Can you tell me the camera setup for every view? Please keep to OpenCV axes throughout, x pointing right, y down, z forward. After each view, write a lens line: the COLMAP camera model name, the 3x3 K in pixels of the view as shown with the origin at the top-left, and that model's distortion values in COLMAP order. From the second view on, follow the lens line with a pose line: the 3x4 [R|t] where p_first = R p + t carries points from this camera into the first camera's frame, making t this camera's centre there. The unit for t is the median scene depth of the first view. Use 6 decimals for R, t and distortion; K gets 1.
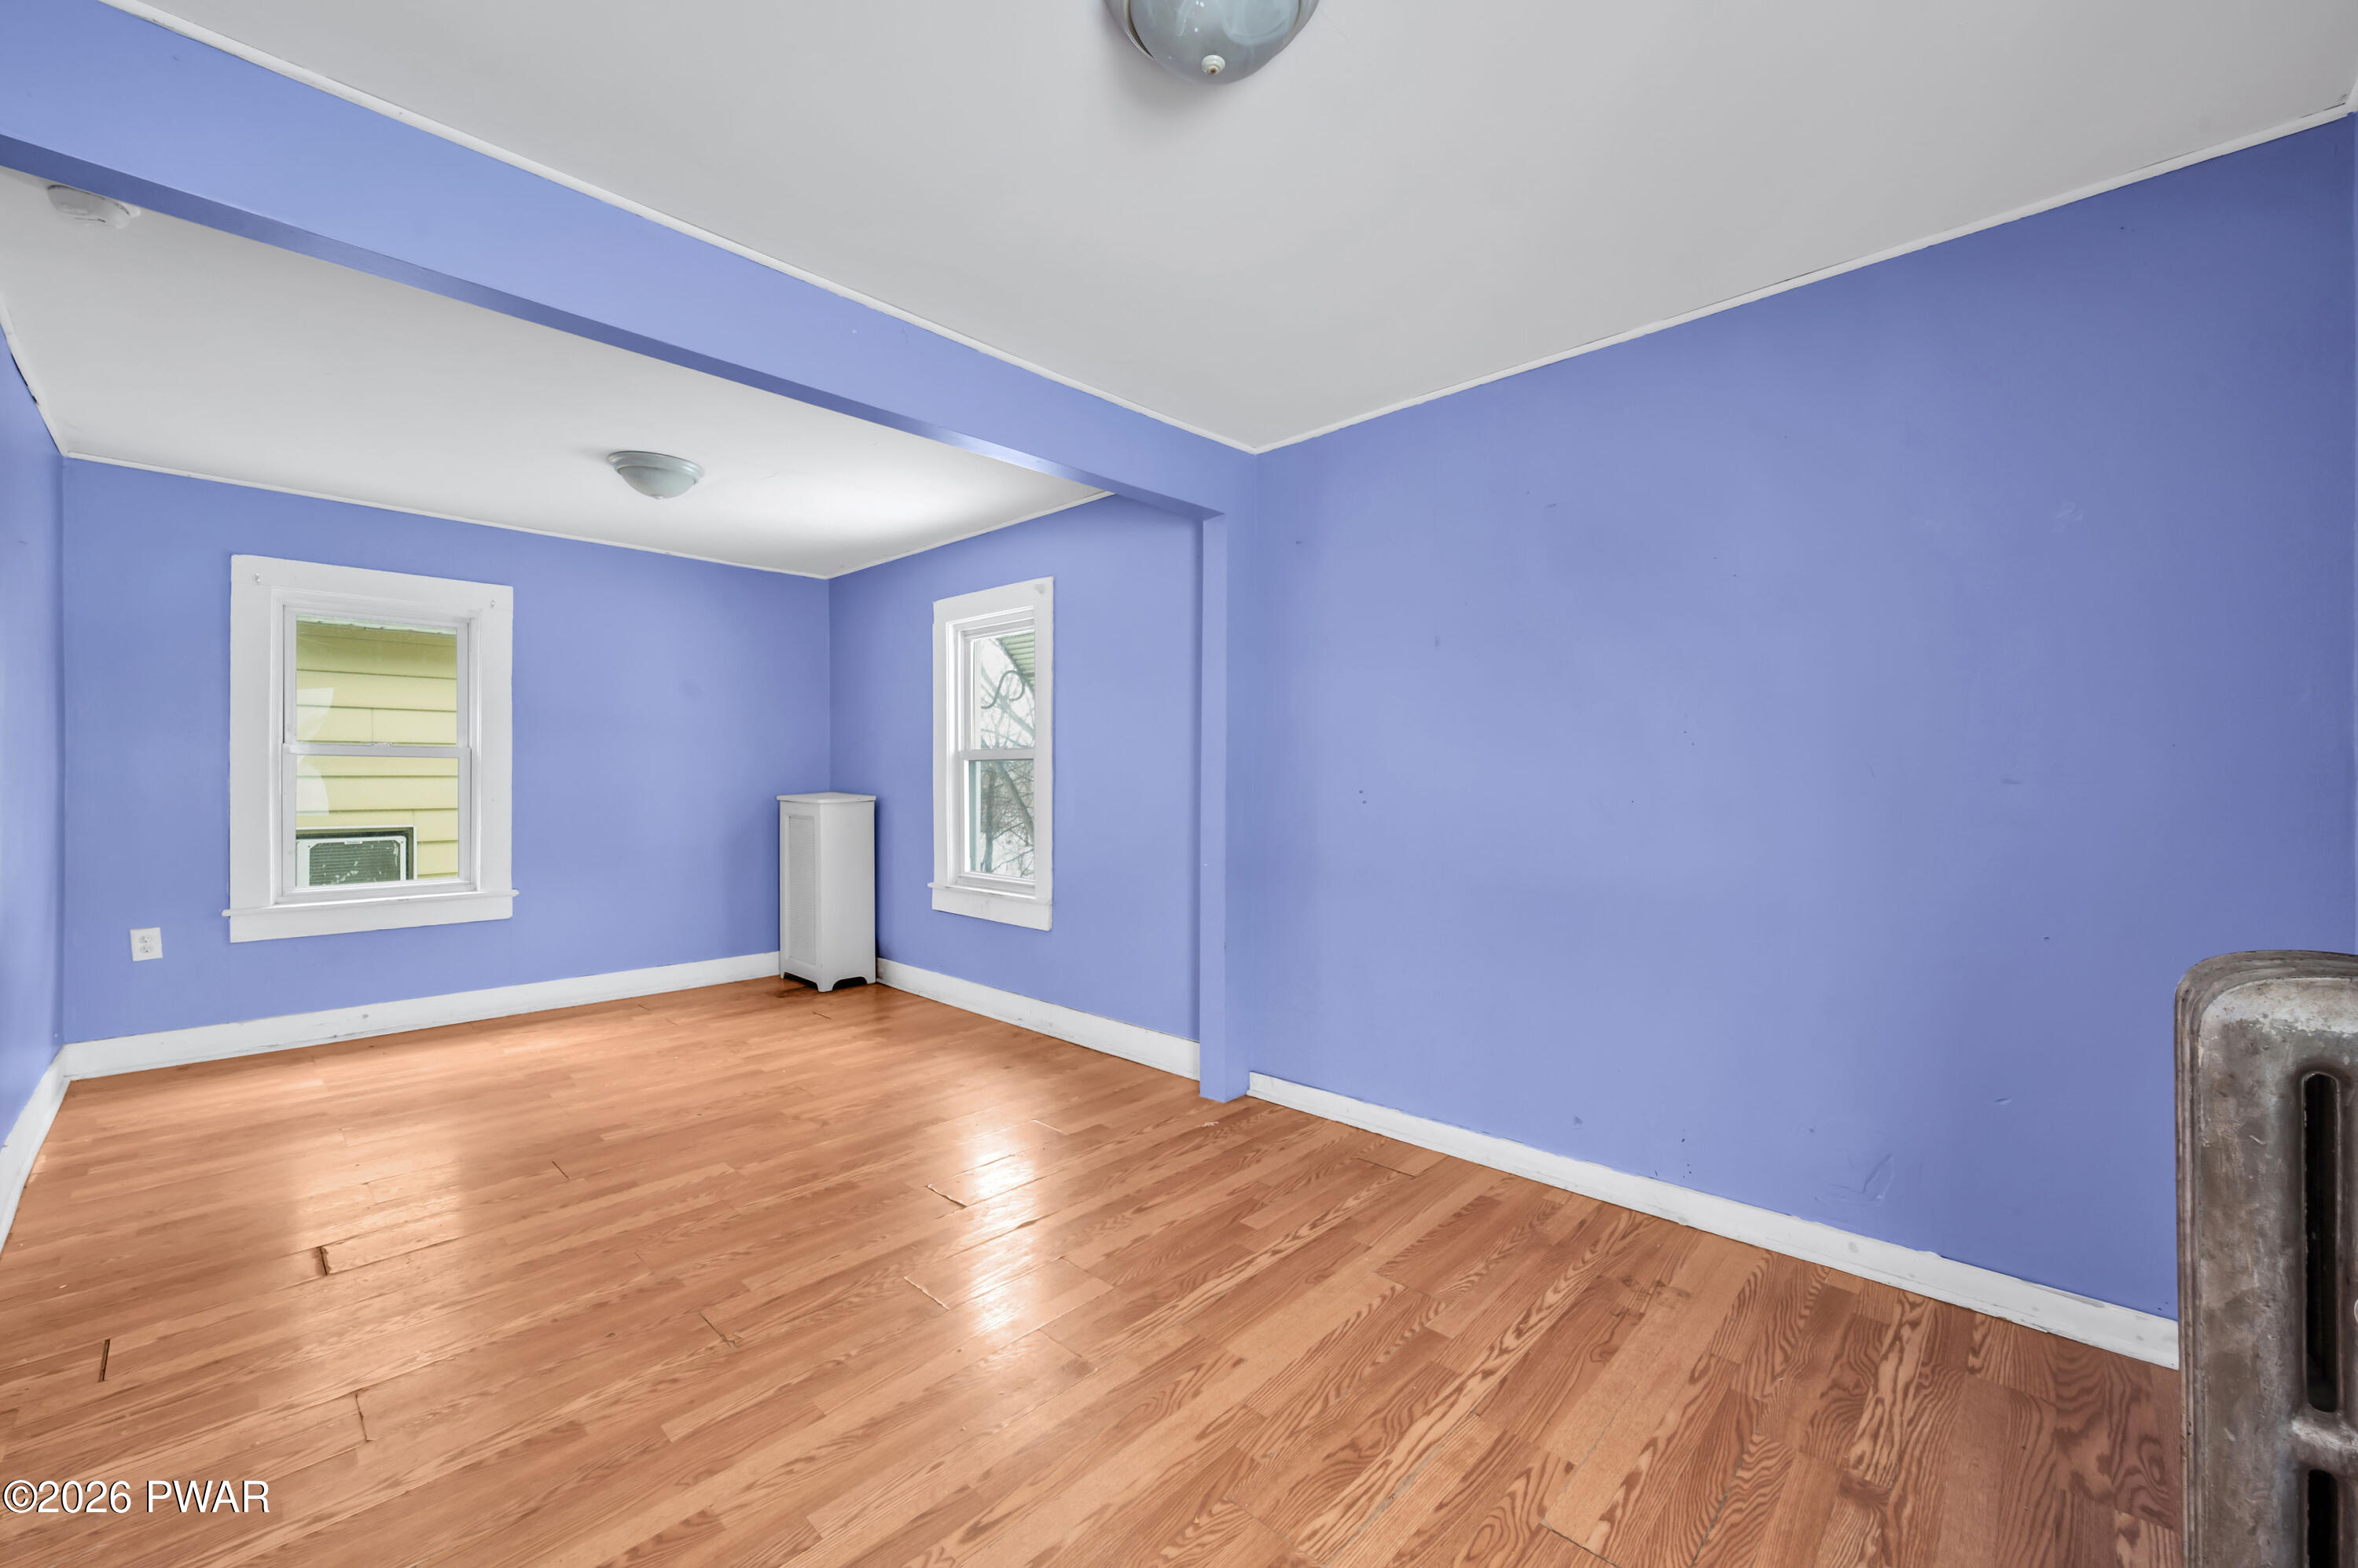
lens RADIAL K [[933.1, 0, 1176.2], [0, 933.1, 771.5], [0, 0, 1]] dist [-0.000070, 0.000178]
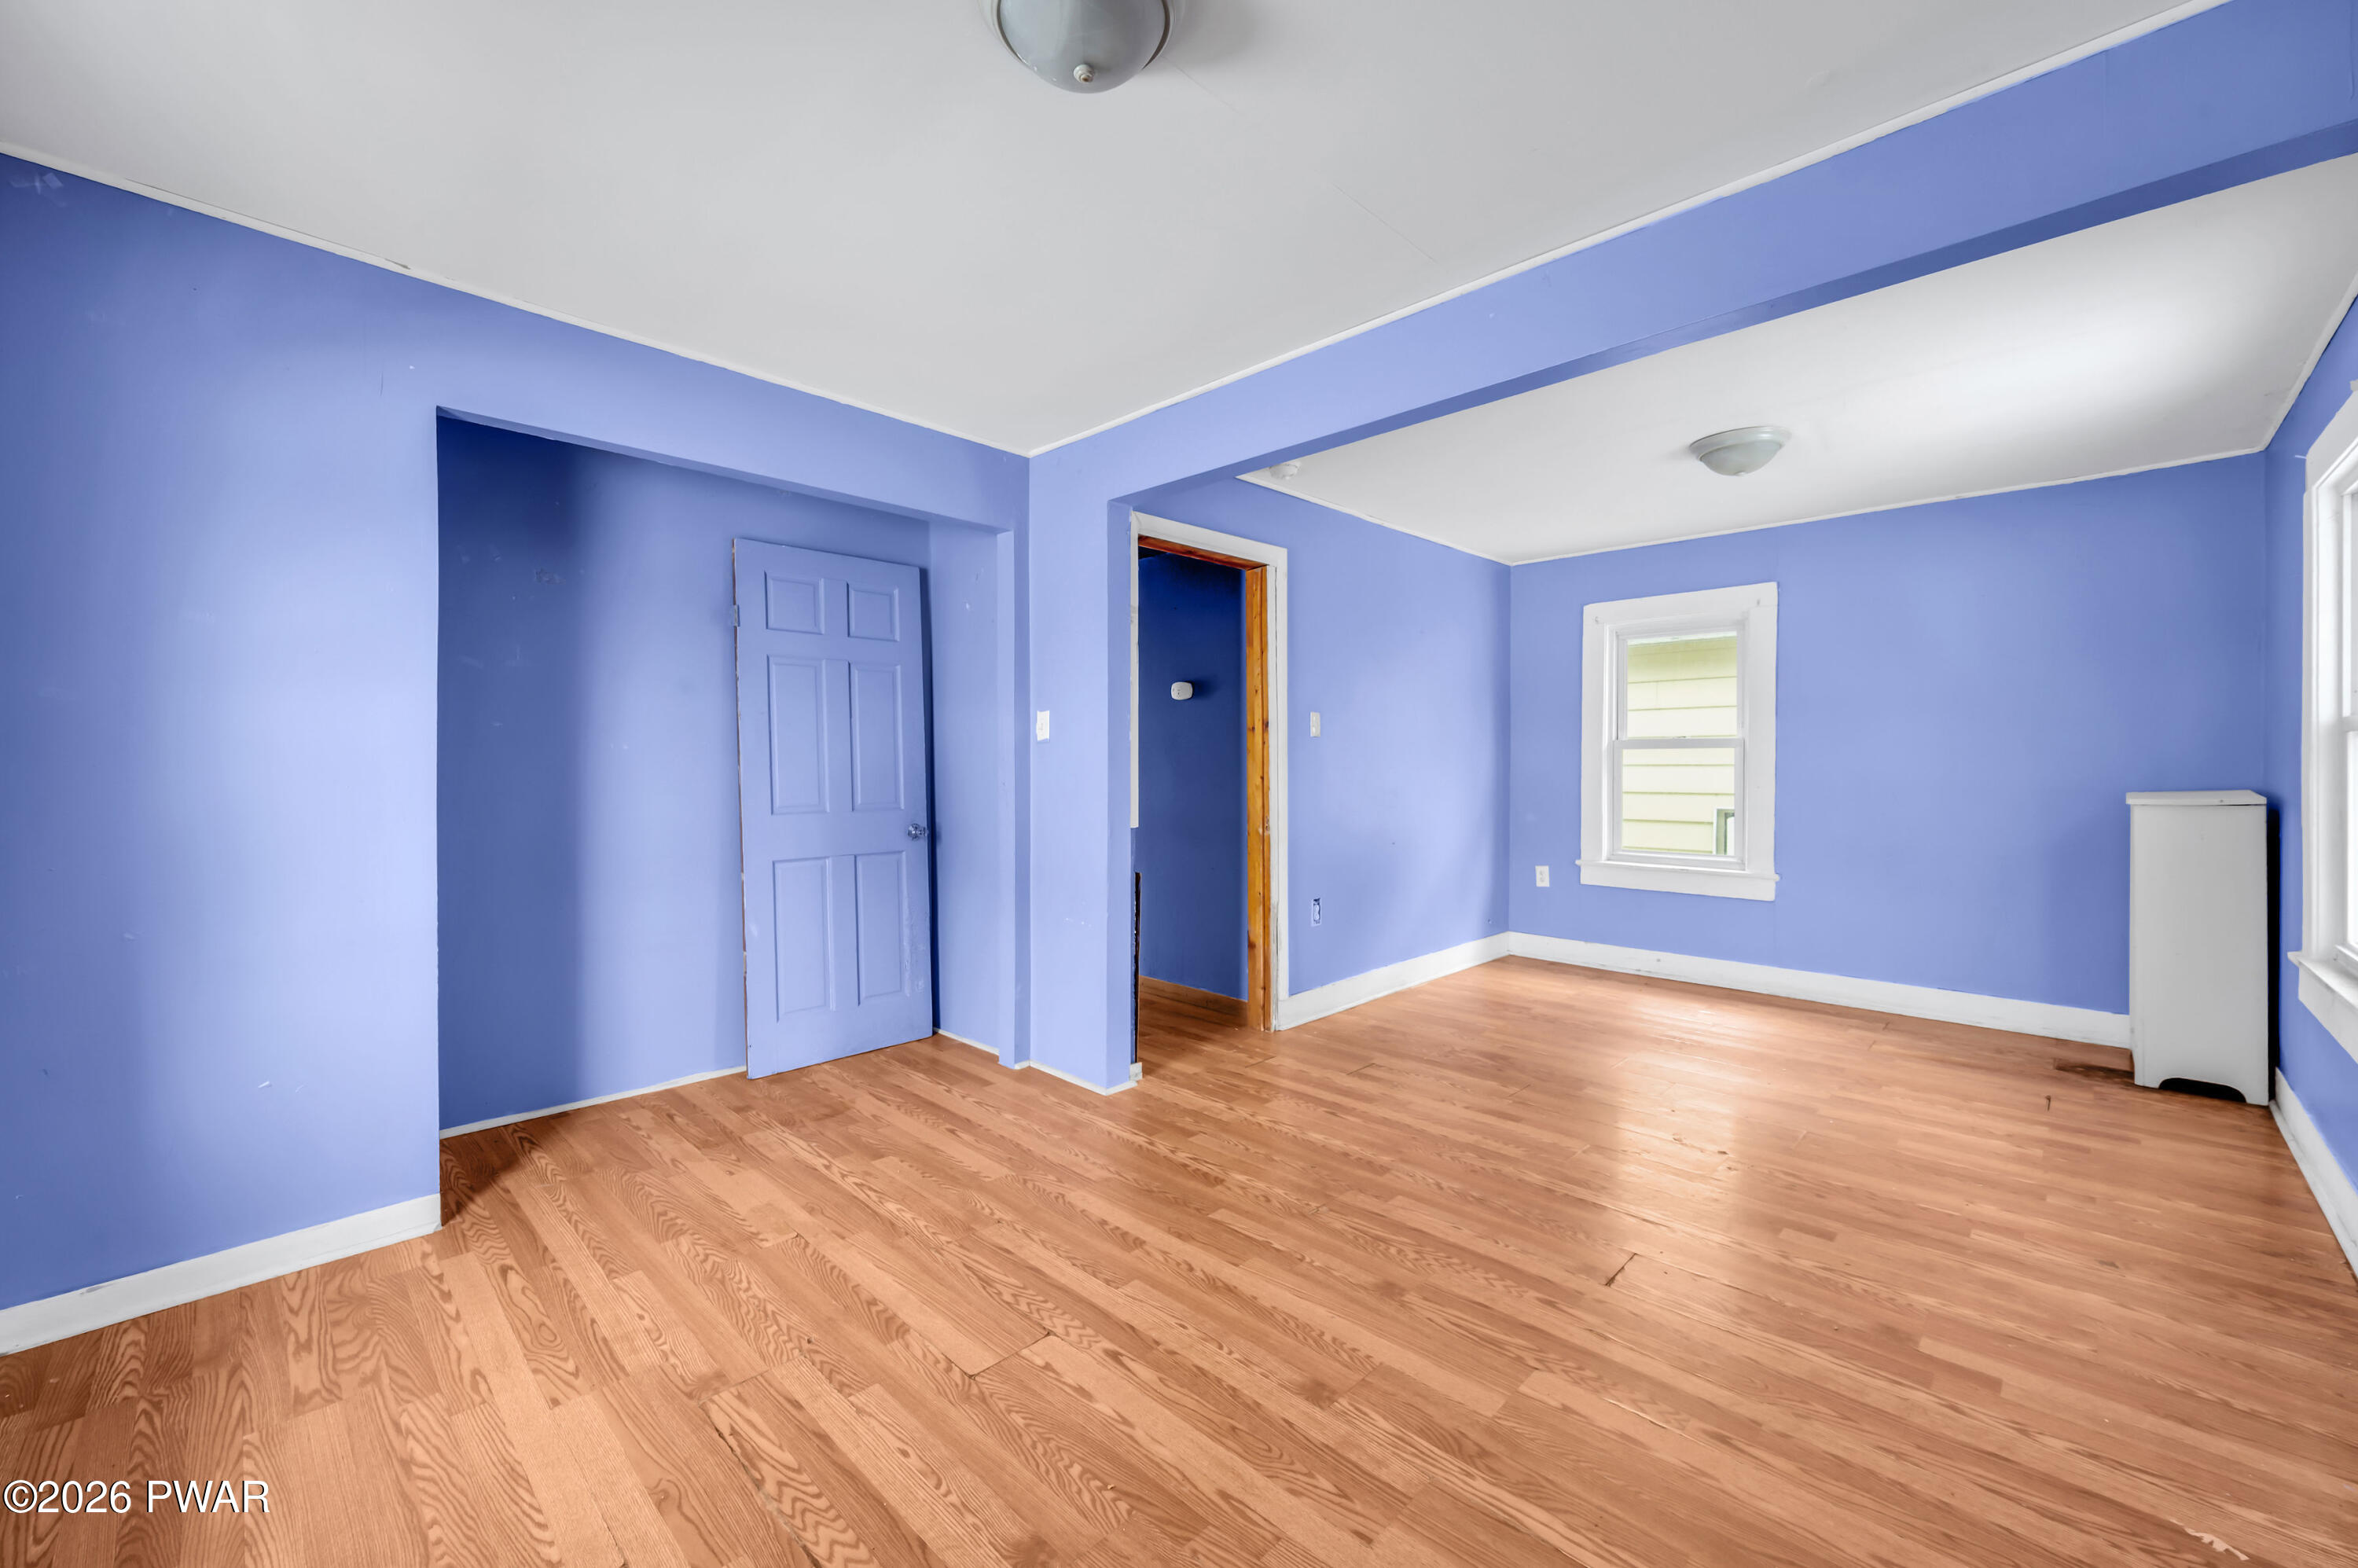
lens RADIAL K [[933.1, 0, 1176.2], [0, 933.1, 771.5], [0, 0, 1]] dist [-0.000070, 0.000178]
pose [[-0.013915, 0.006474, -0.999882, 0.494617], [0.005555, 0.999964, 0.006397, 0.003298], [0.999888, -0.005465, -0.013951, 0.518380]]
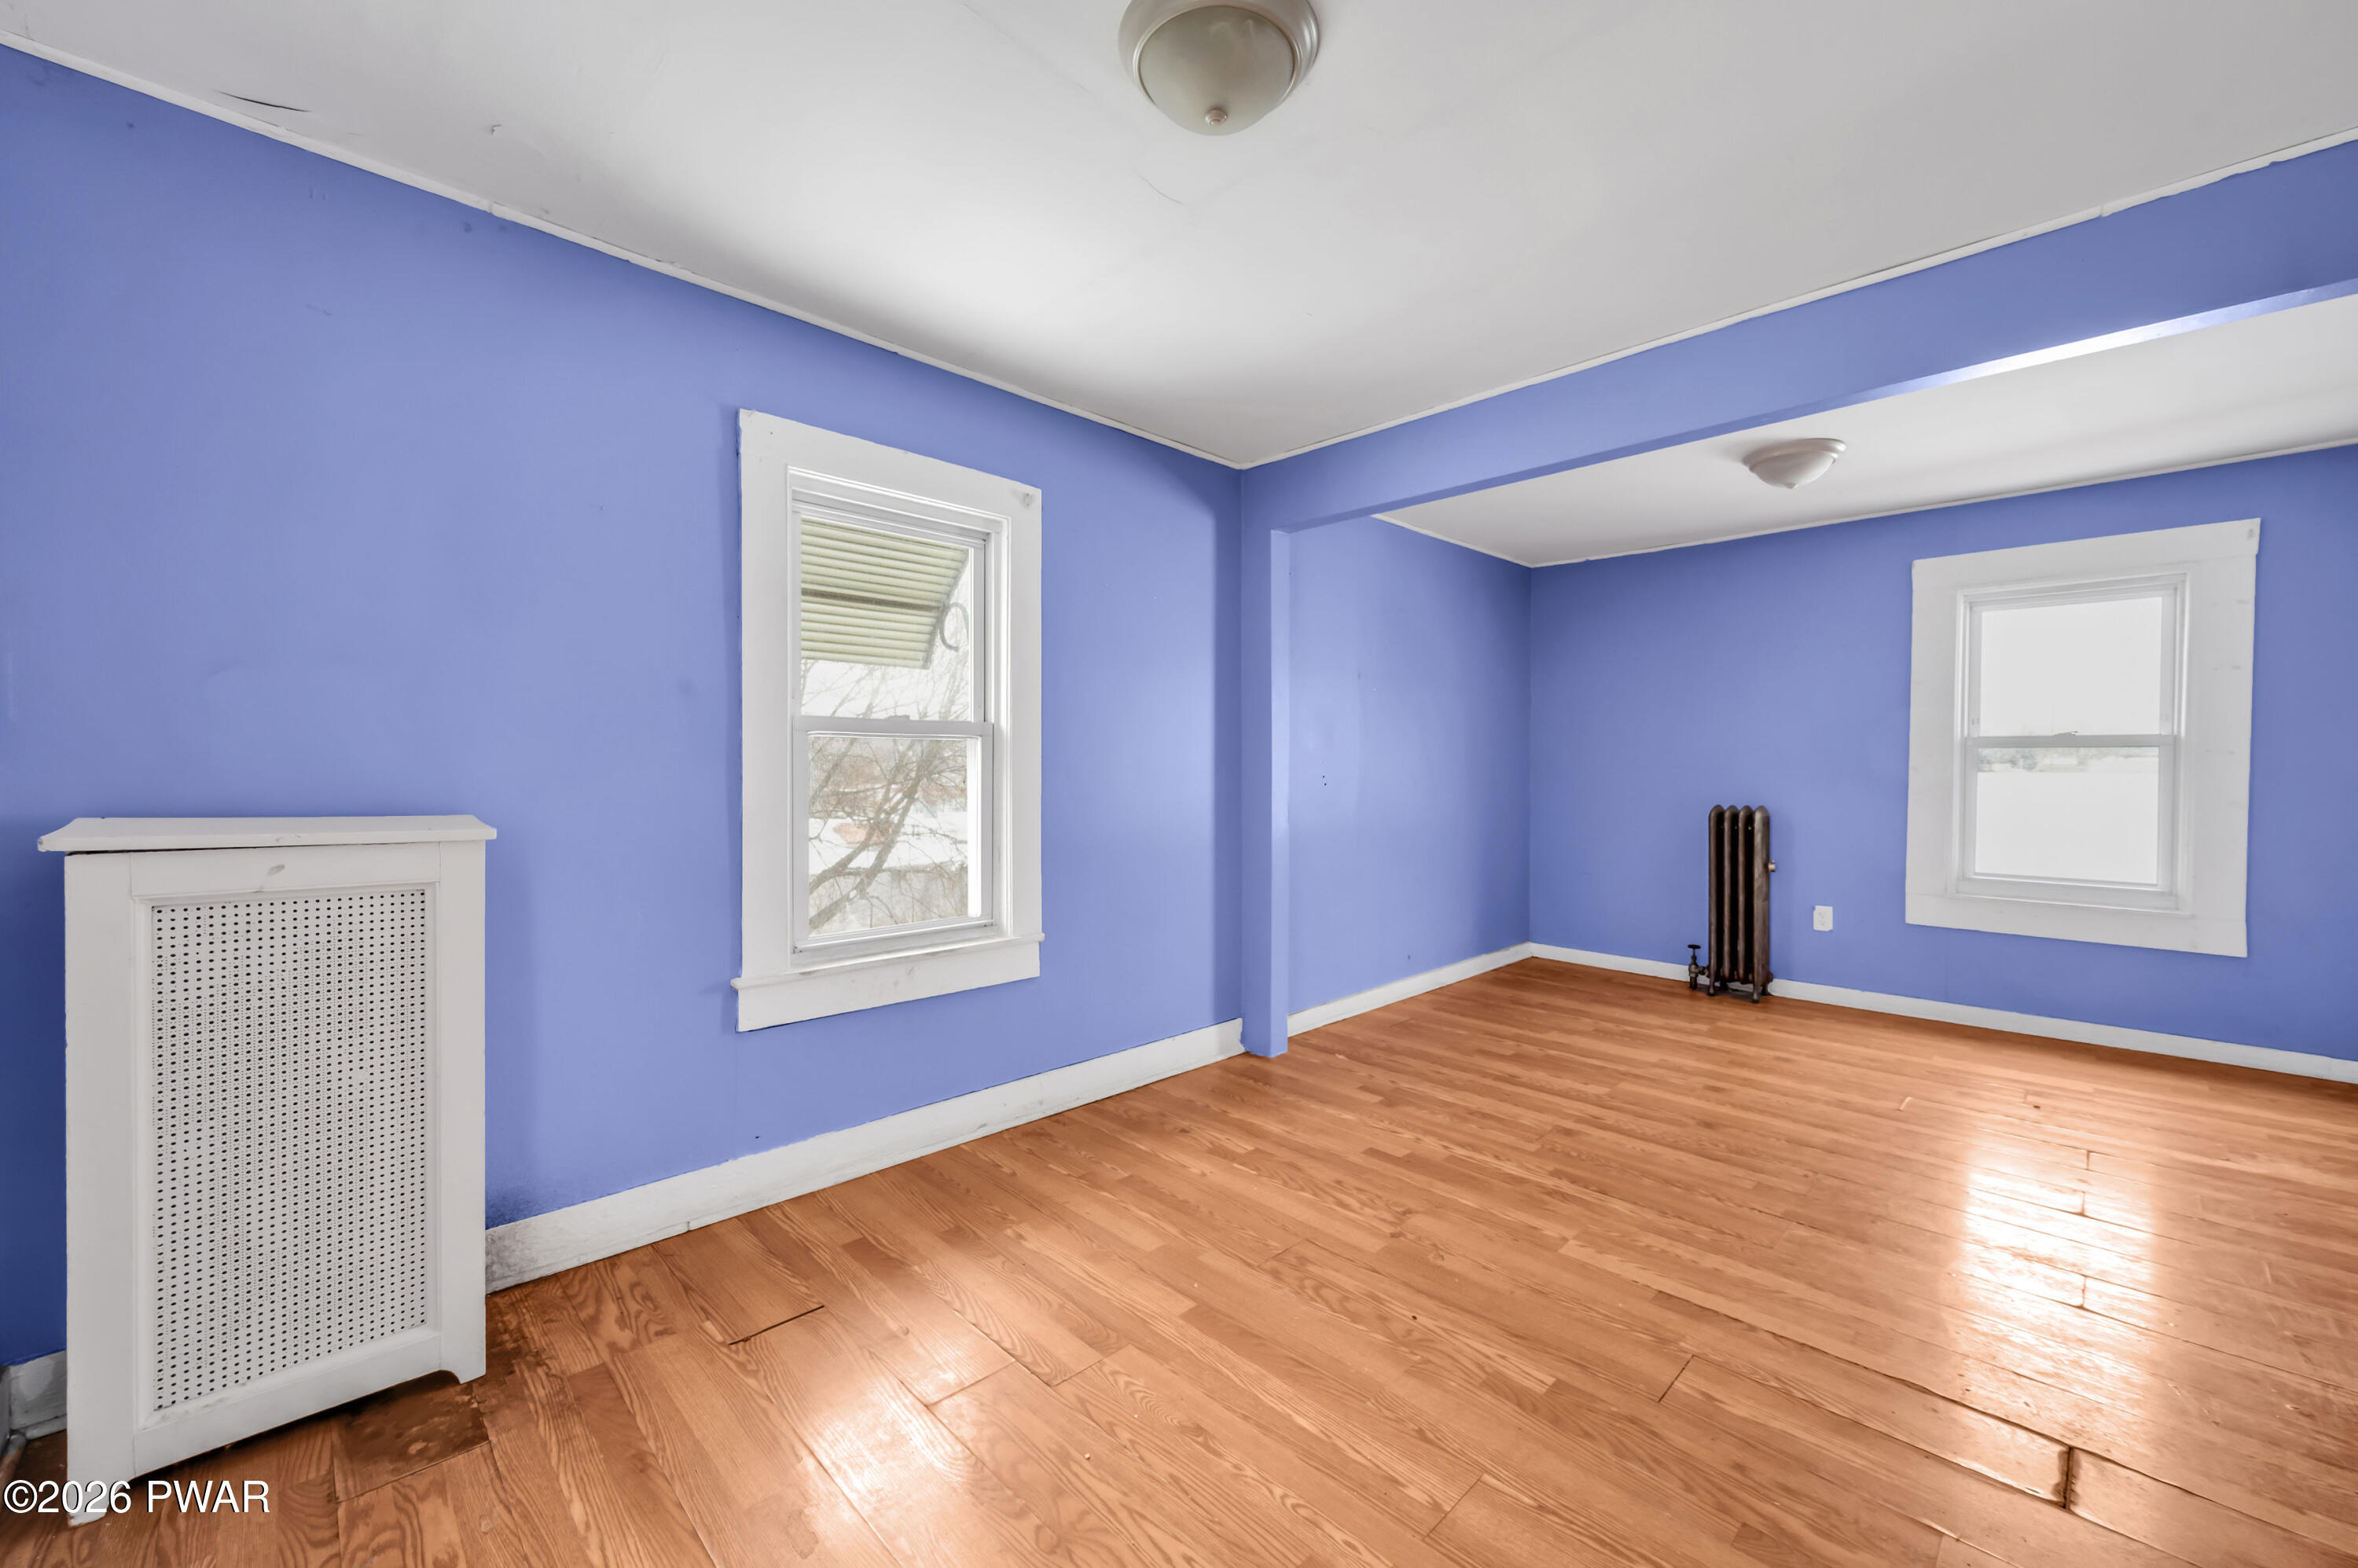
lens RADIAL K [[941.0, 0, 1174.6], [0, 941.0, 752.7], [0, 0, 1]] dist [-0.000290, -0.000104]
pose [[0.029521, 0.014200, 0.999463, -1.190698], [-0.007103, 0.999877, -0.013996, 0.008170], [-0.999539, -0.006686, 0.029619, 1.195560]]
